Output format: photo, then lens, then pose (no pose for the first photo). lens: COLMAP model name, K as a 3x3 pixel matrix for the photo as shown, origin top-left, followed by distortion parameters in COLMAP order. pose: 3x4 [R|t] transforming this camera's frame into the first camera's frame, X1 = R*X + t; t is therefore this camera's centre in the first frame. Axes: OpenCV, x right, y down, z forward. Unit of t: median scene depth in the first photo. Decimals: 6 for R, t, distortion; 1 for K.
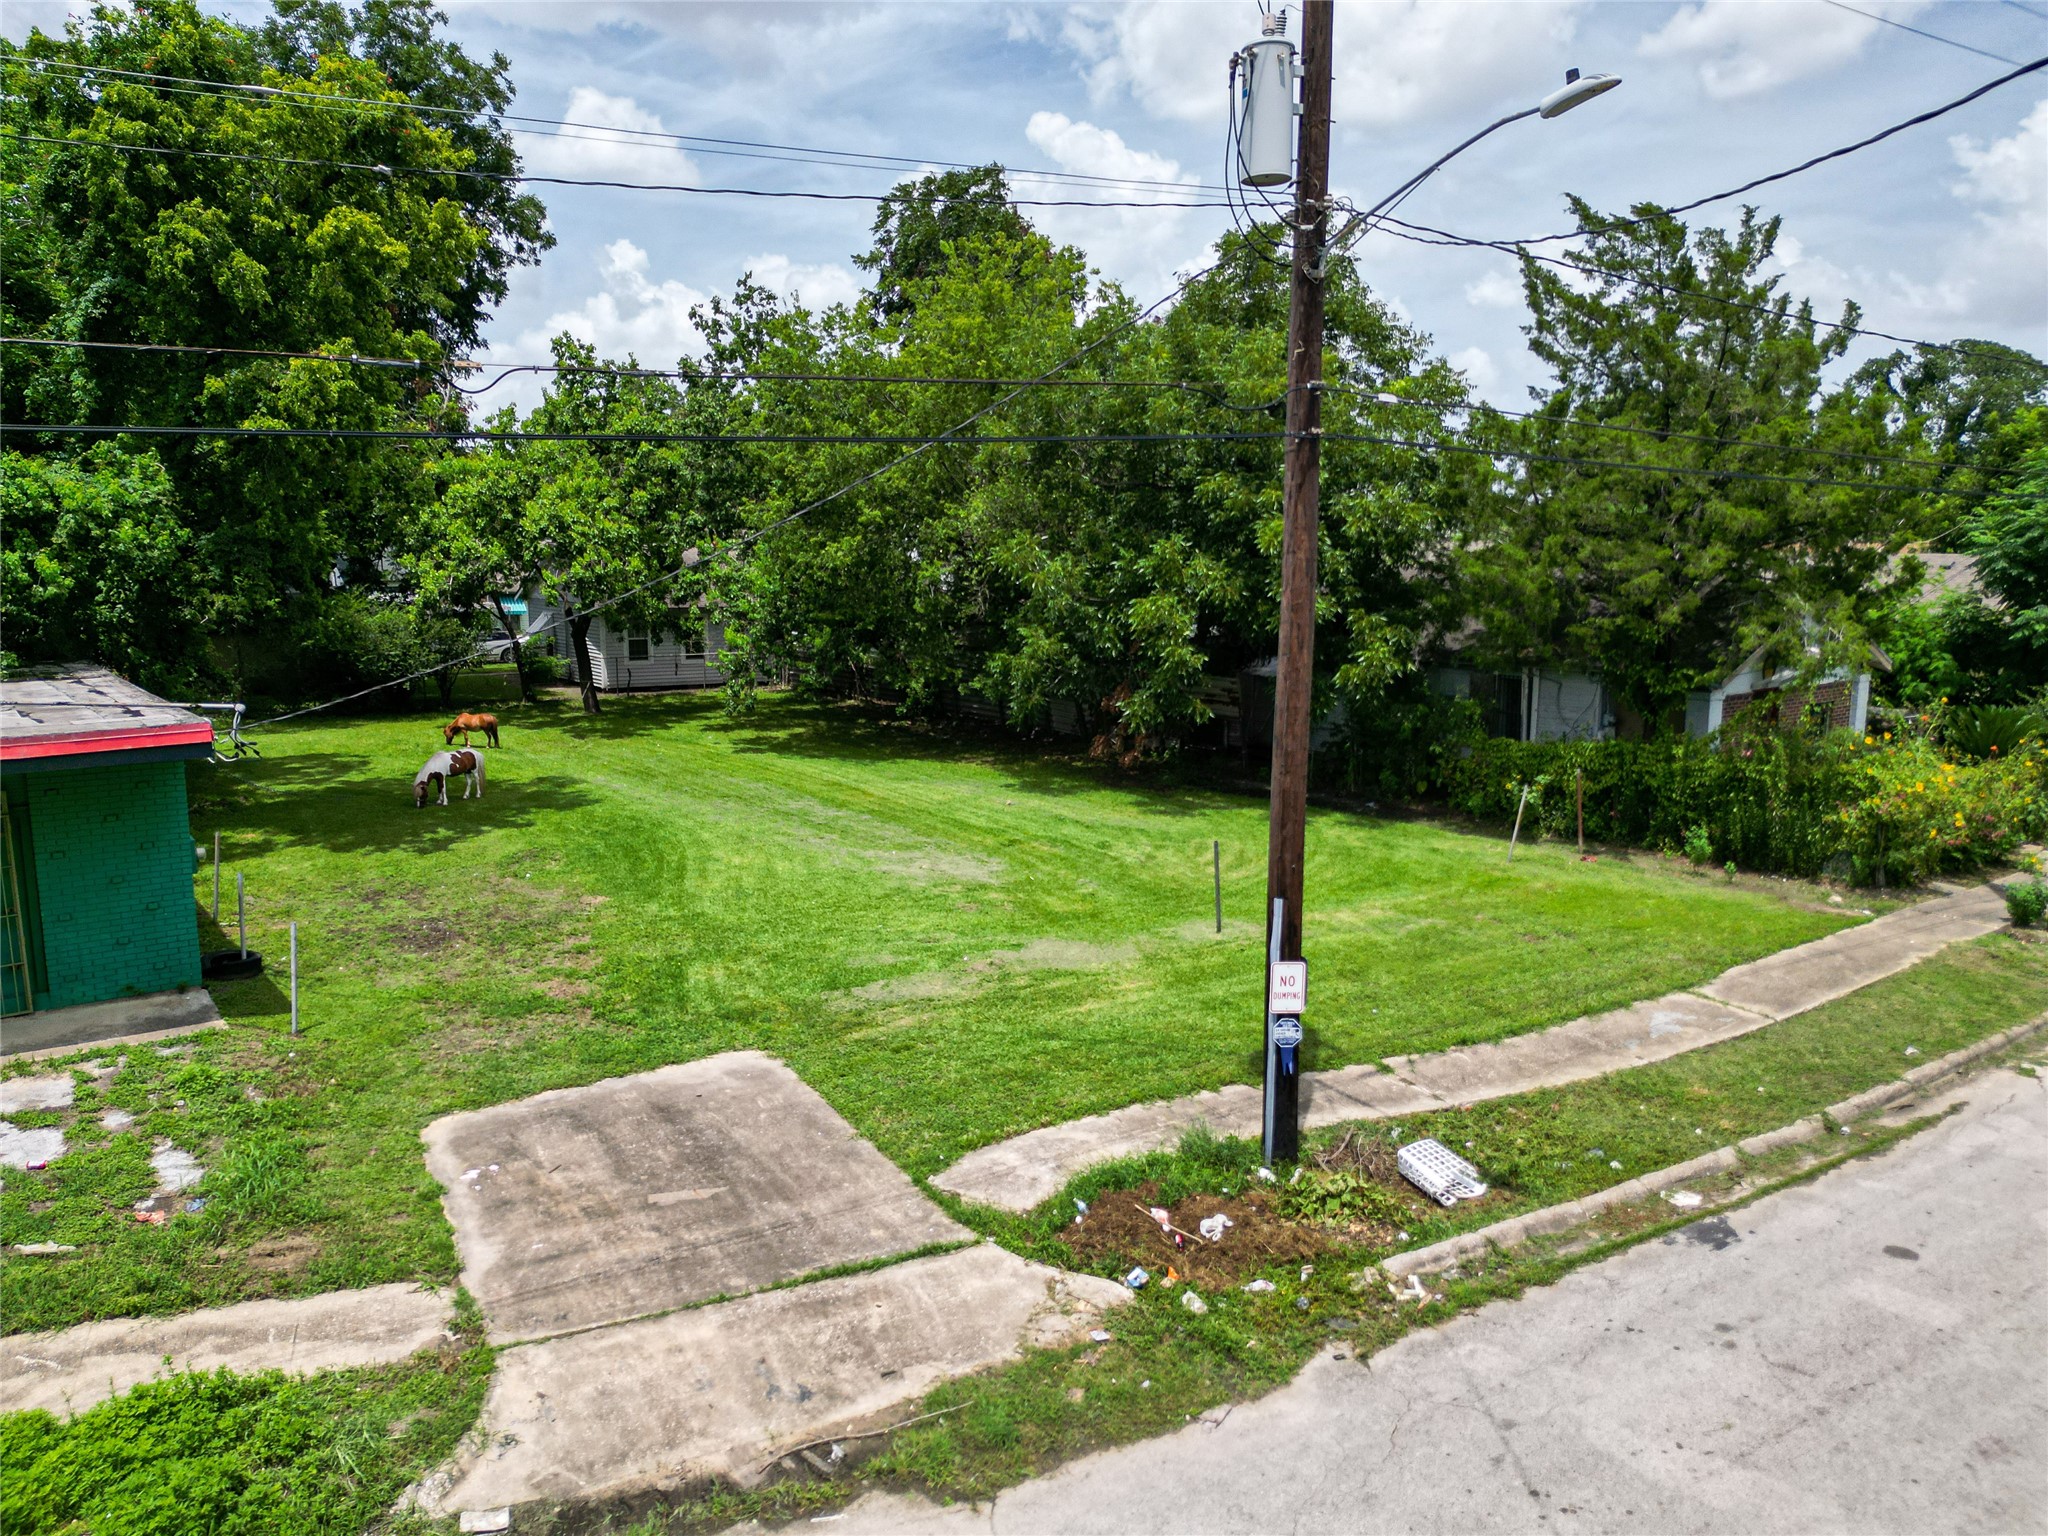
lens RADIAL K [[1426.4, 0, 1025.1], [0, 1426.4, 762.7], [0, 0, 1]] dist [0.068826, -0.059262]
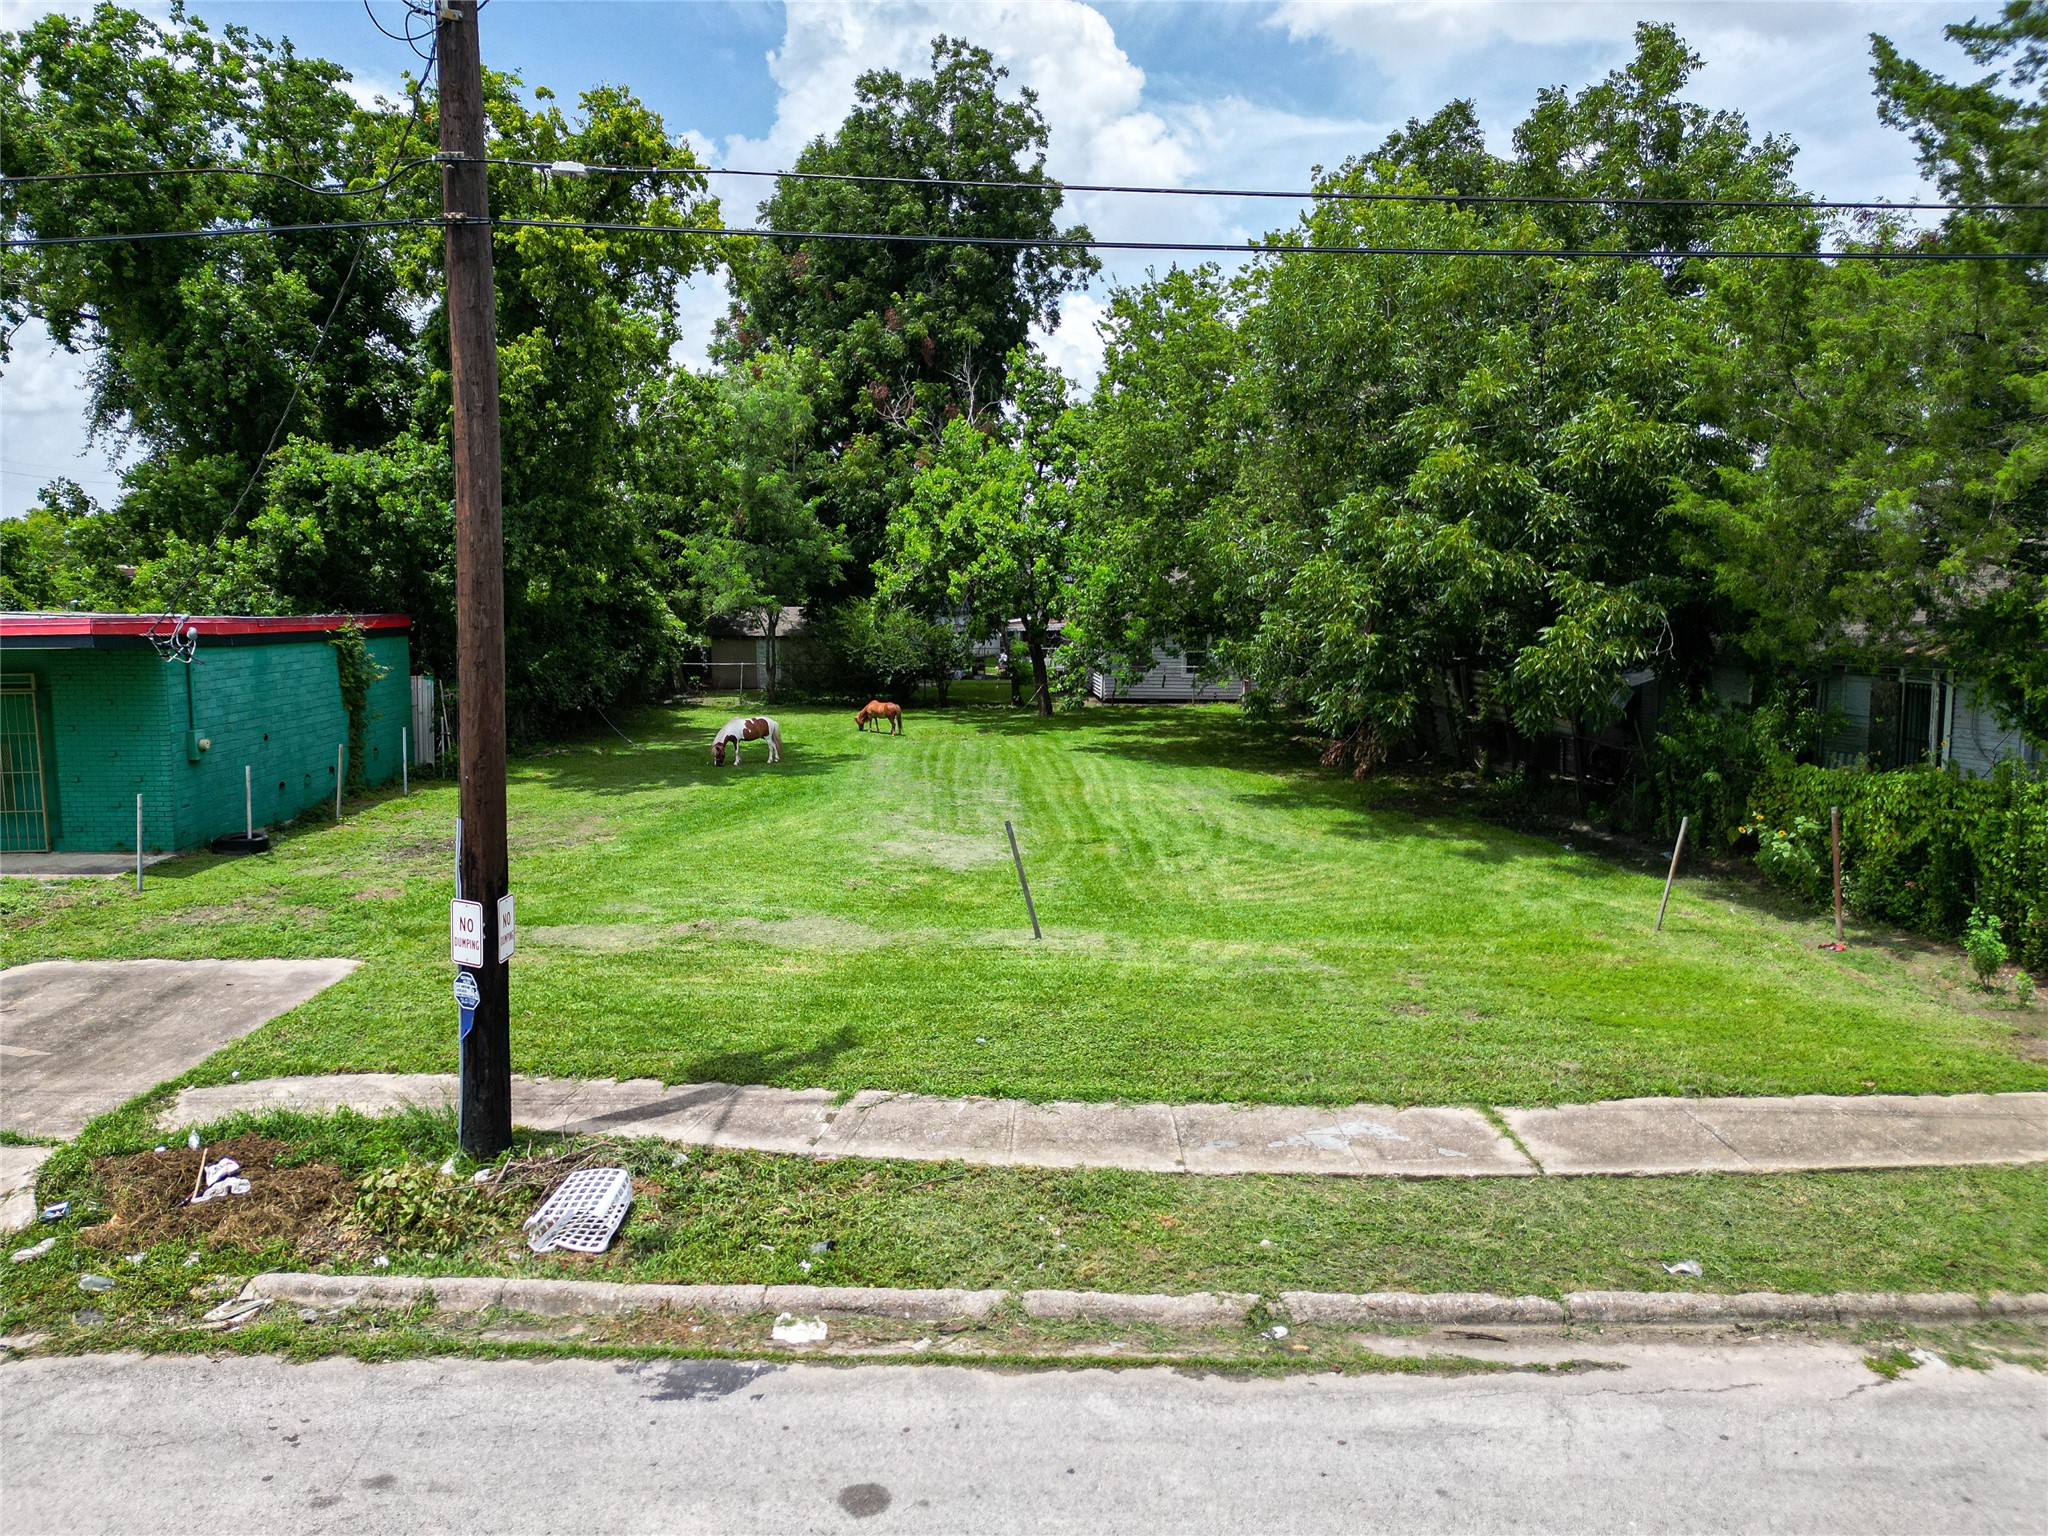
lens RADIAL K [[1426.4, 0, 1025.1], [0, 1426.4, 762.7], [0, 0, 1]] dist [0.068826, -0.059262]
pose [[0.830137, 0.063726, -0.553905, 0.832534], [-0.085789, 0.996216, -0.013958, 0.046184], [0.550919, 0.059106, 0.832463, 0.479320]]
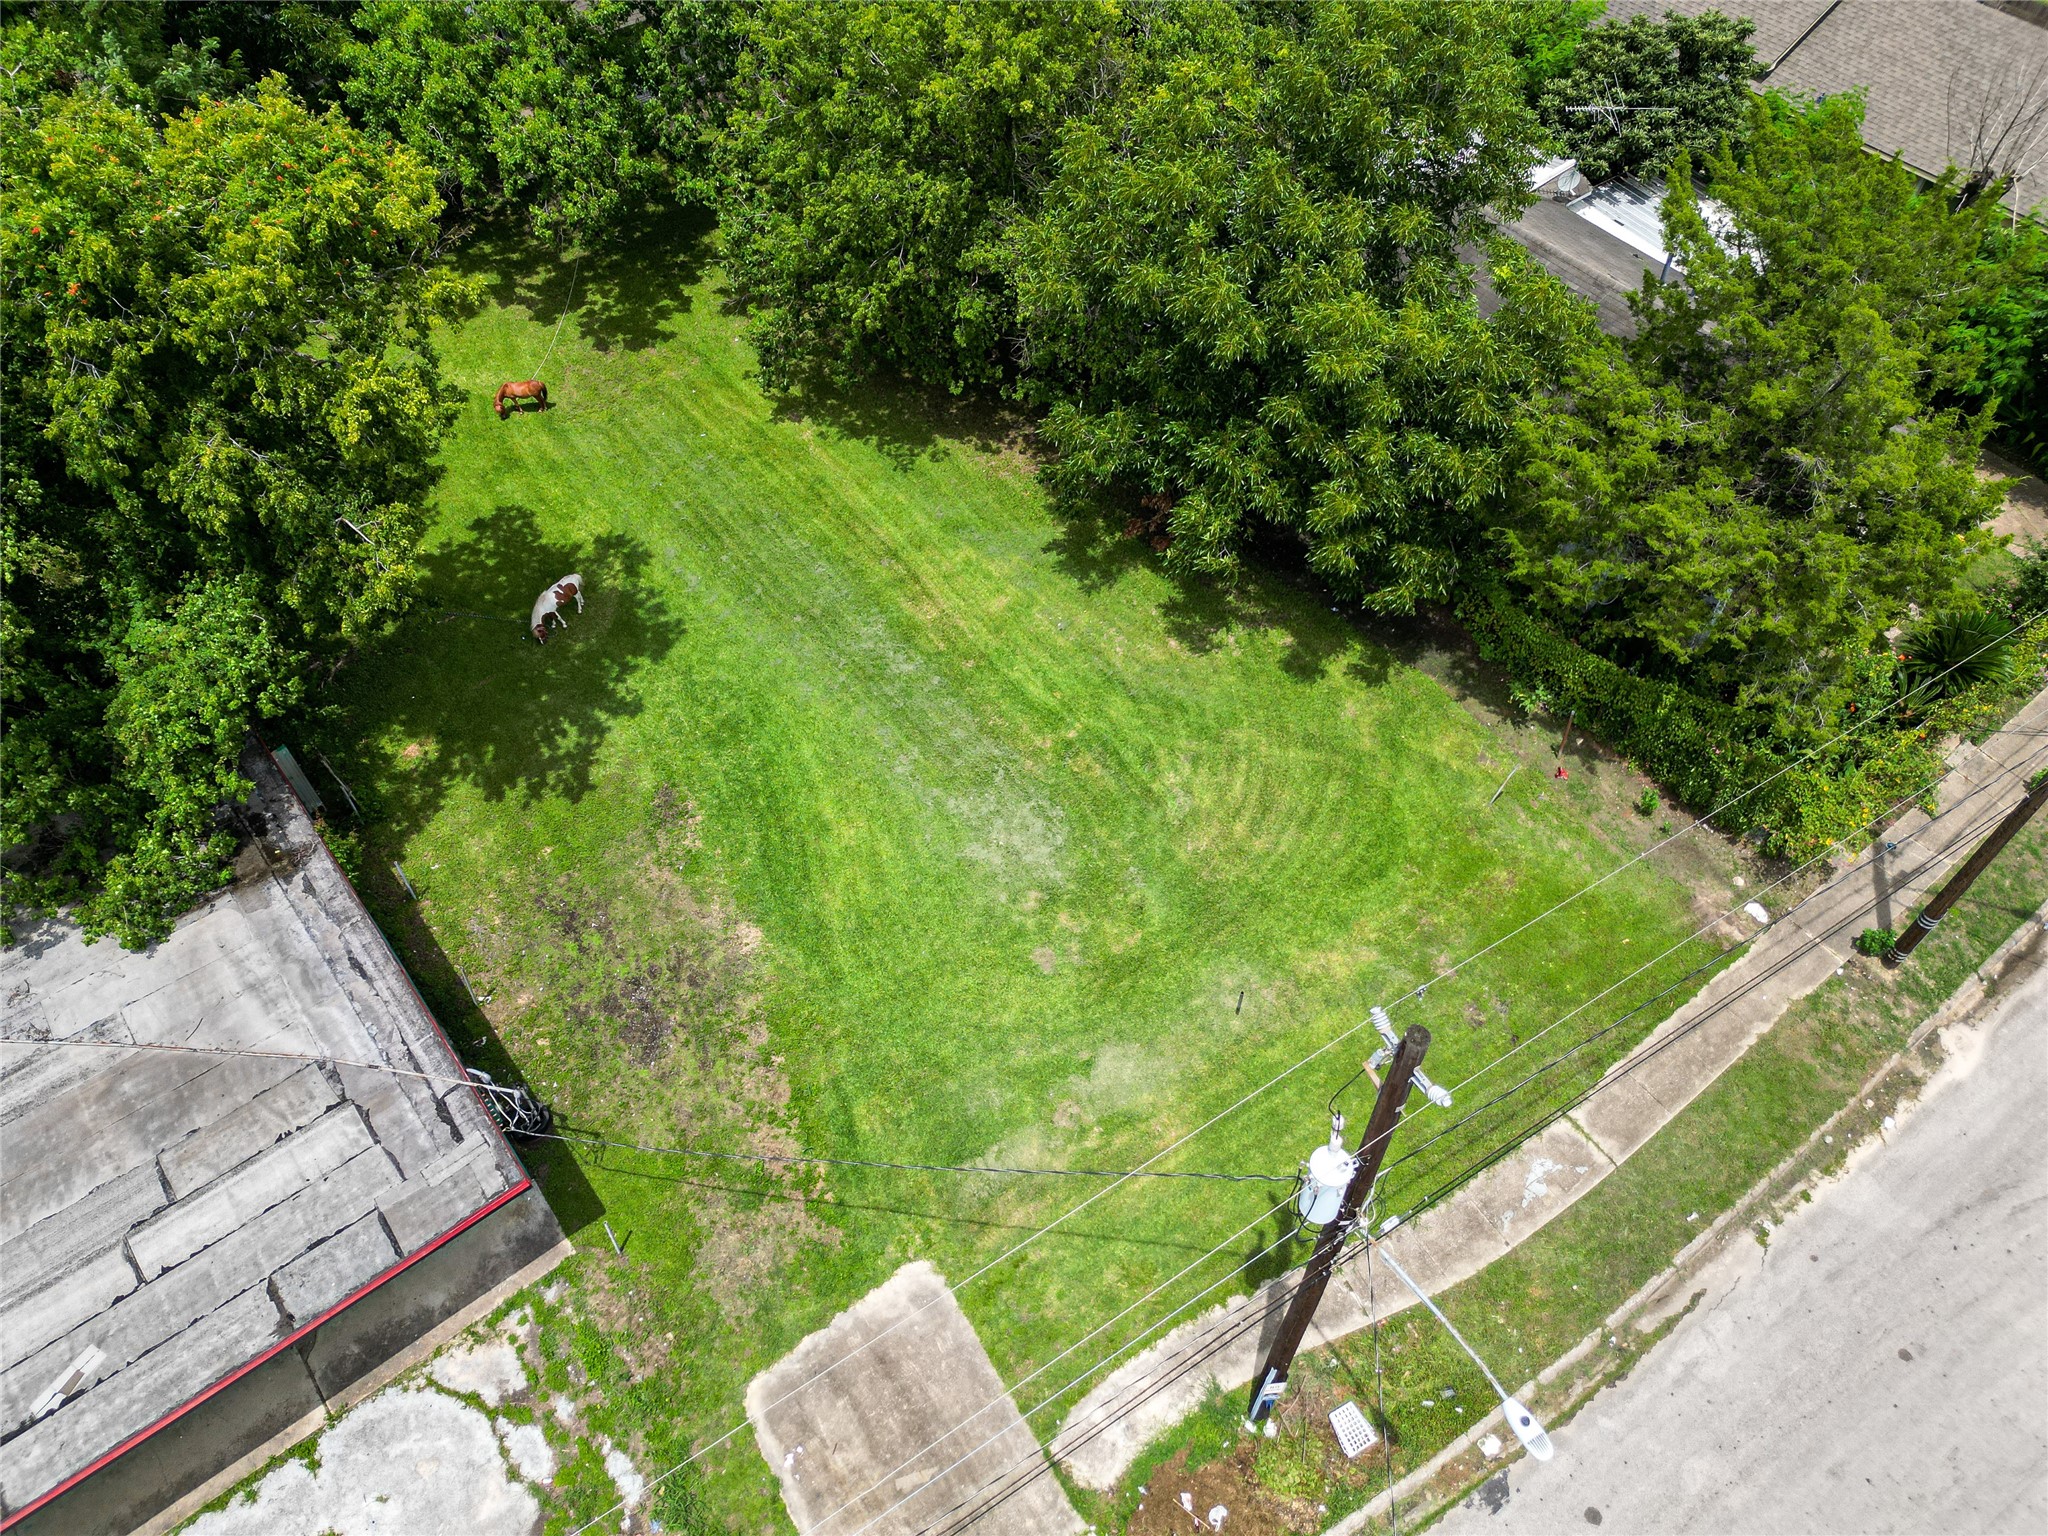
lens RADIAL K [[1426.4, 0, 1025.1], [0, 1426.4, 762.7], [0, 0, 1]] dist [0.068826, -0.059262]
pose [[0.999933, -0.011224, -0.002983, -0.080295], [0.010212, 0.727402, 0.686136, -1.402984], [-0.005532, -0.686120, 0.727467, 0.289455]]
